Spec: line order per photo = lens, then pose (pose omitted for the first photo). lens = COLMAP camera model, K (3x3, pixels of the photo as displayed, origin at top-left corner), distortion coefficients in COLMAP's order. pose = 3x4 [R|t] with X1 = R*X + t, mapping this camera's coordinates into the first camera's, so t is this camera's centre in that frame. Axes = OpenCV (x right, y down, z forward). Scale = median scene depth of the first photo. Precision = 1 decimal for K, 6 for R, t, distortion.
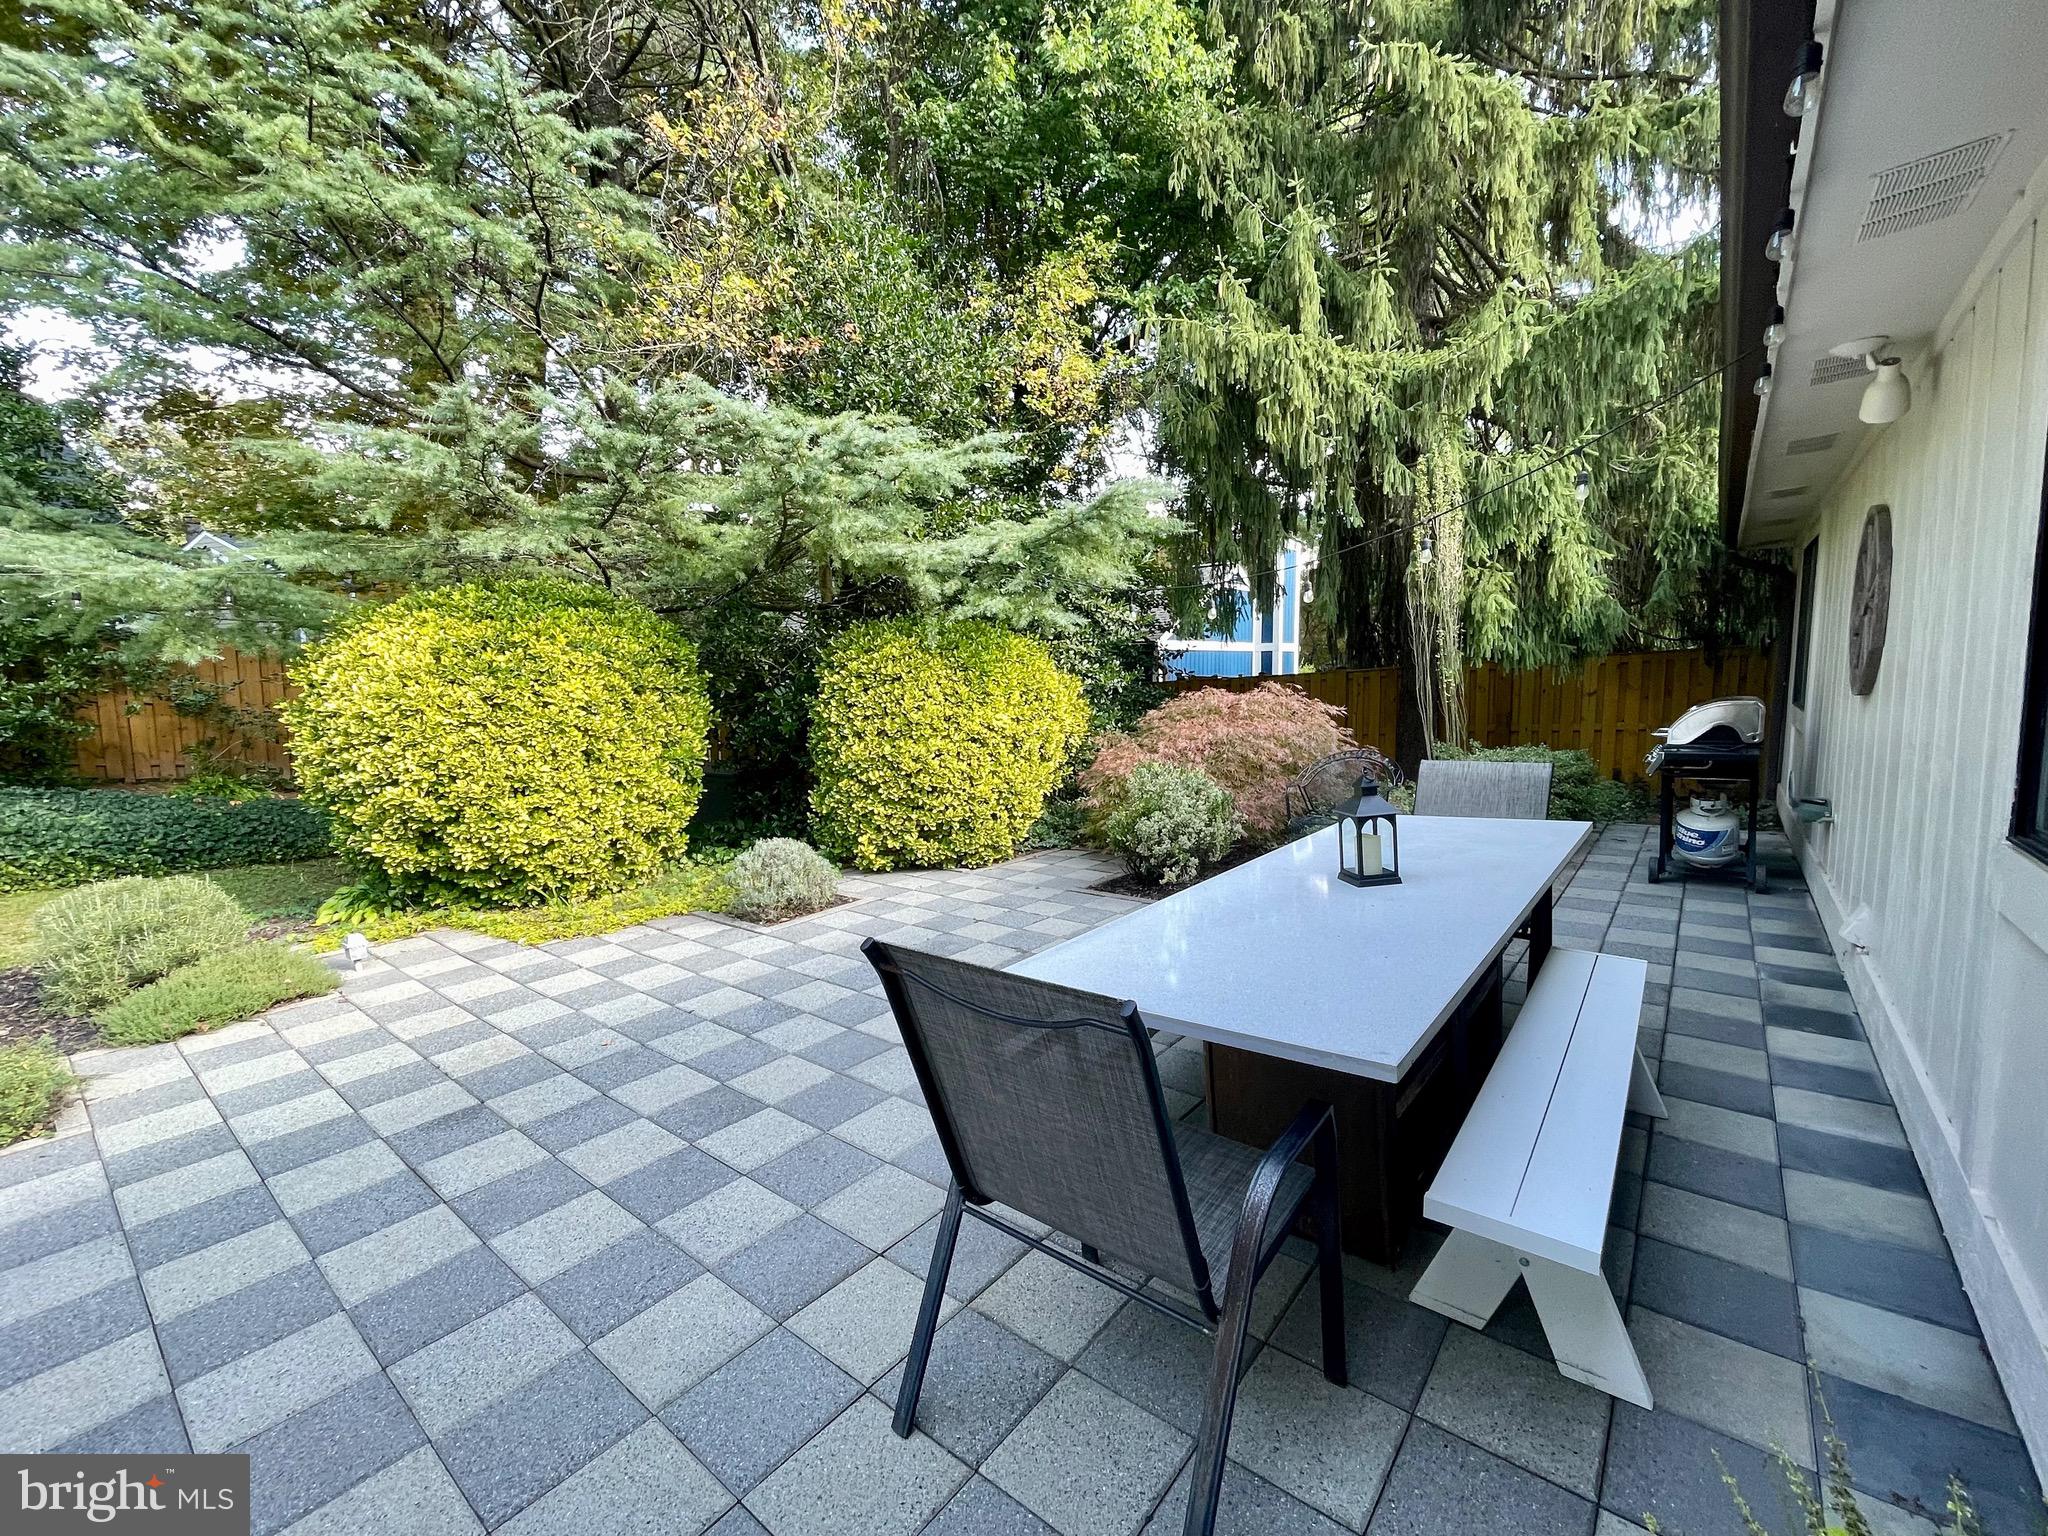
lens RADIAL K [[861.1, 0, 1023.0], [0, 861.1, 761.3], [0, 0, 1]] dist [-0.003767, 0.000362]
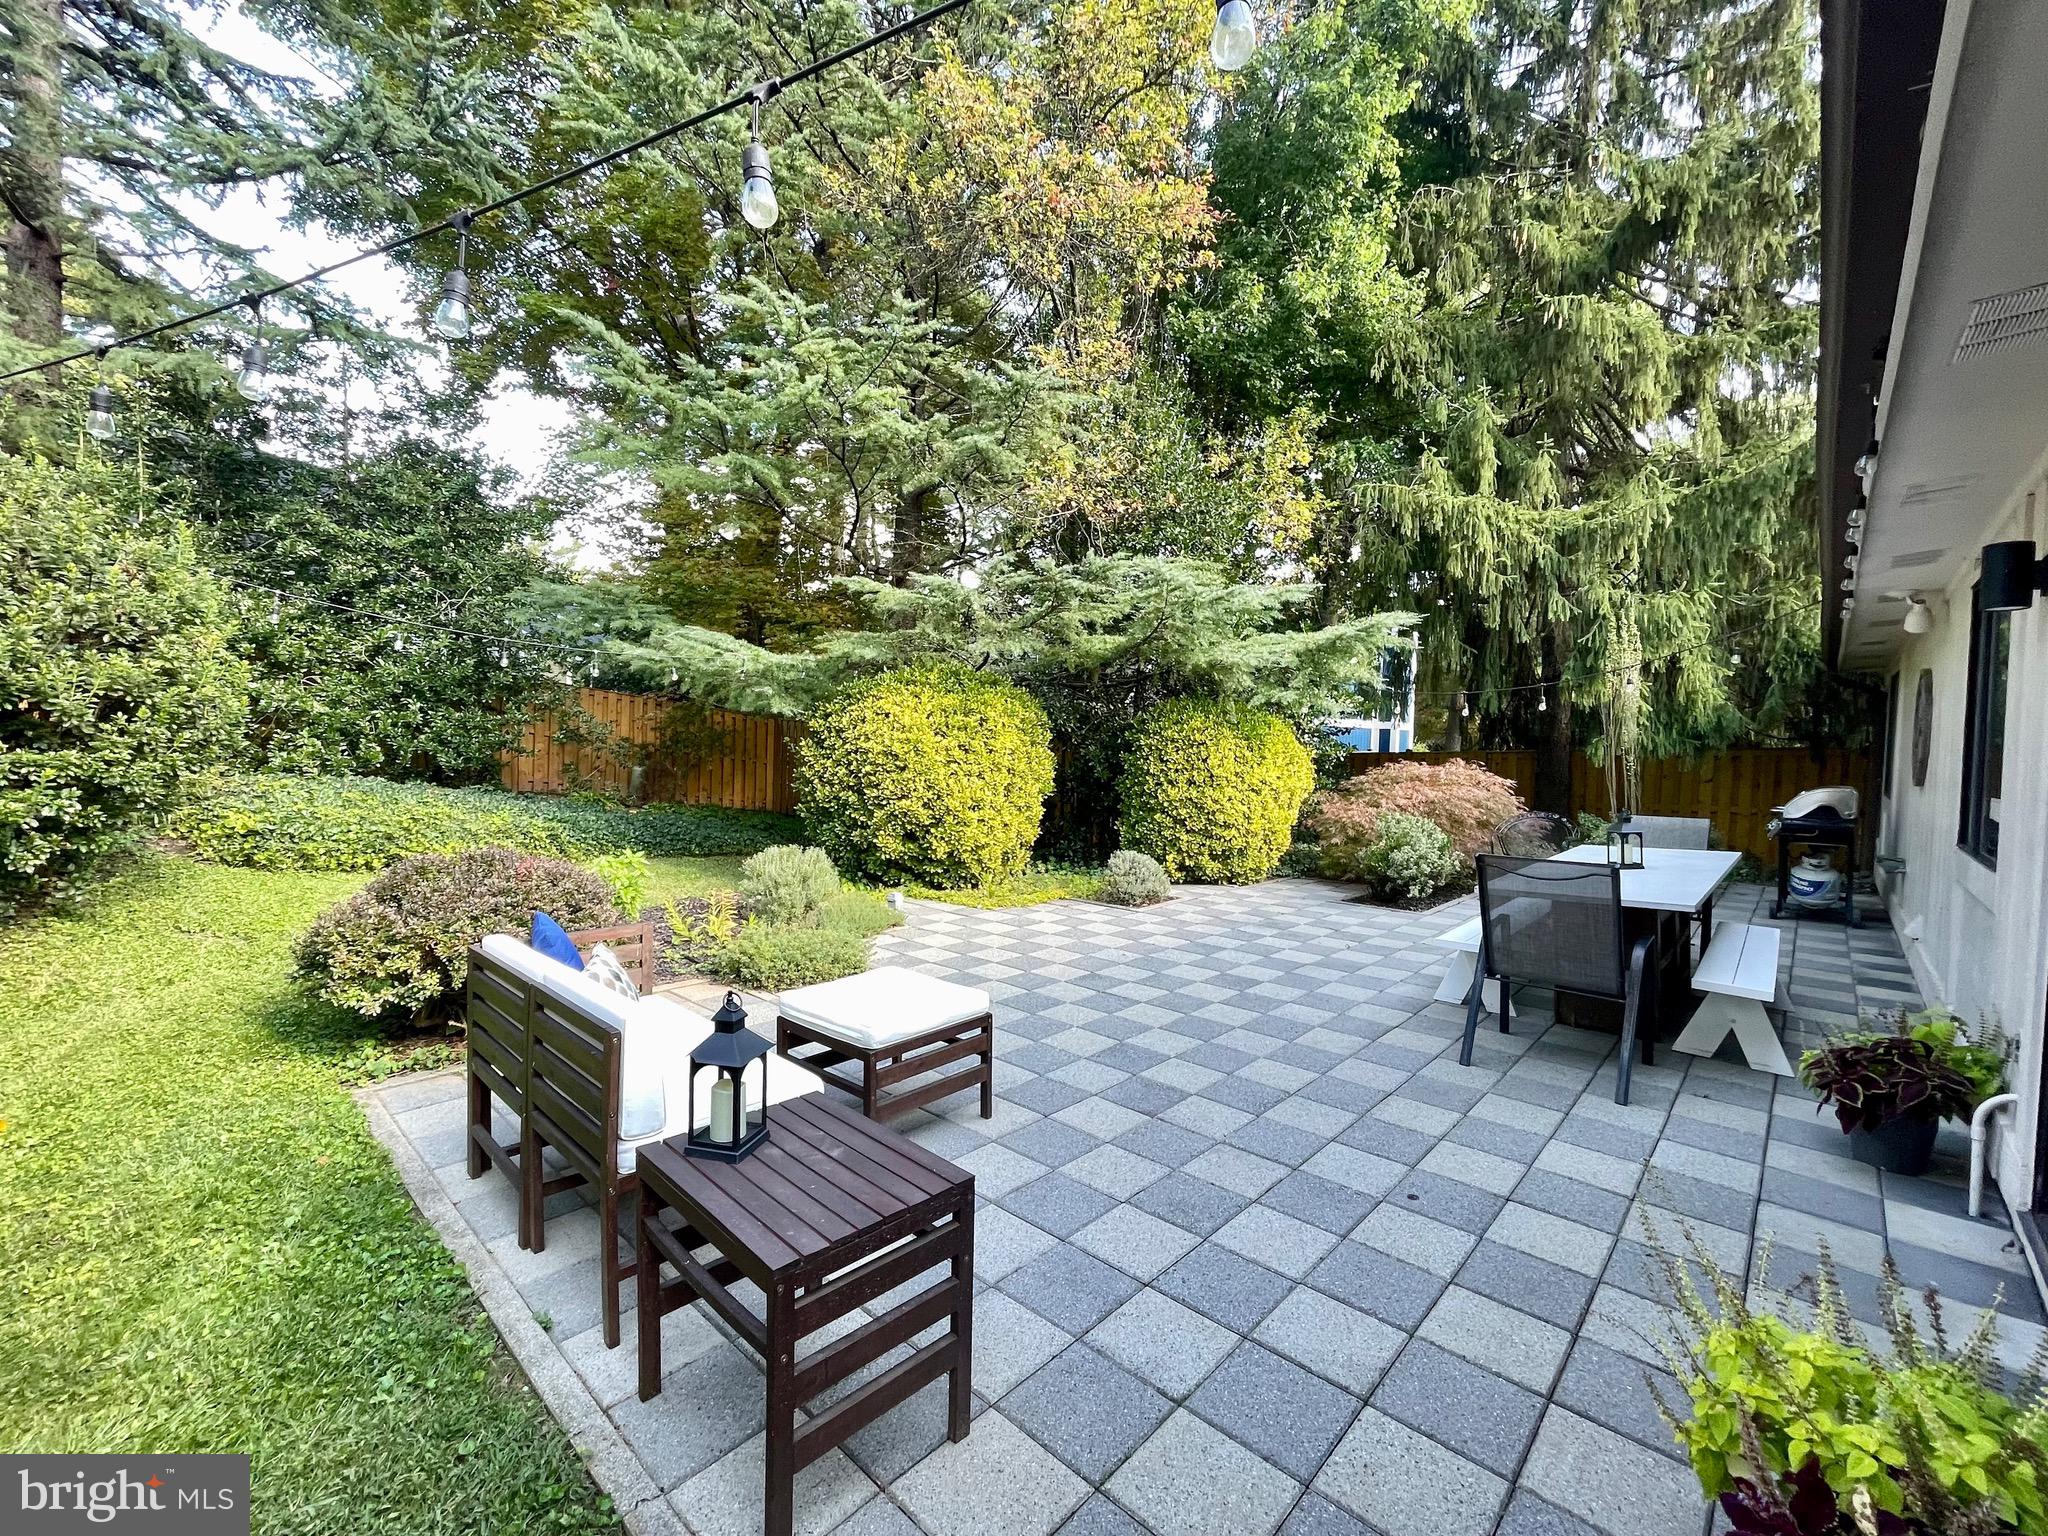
lens RADIAL K [[854.1, 0, 1030.2], [0, 854.1, 760.1], [0, 0, 1]] dist [-0.001424, 0.000242]
pose [[0.996295, 0.048593, -0.070954, -0.363691], [-0.053581, 0.996095, -0.070173, 0.048394], [0.067267, 0.073715, 0.995008, -0.453314]]
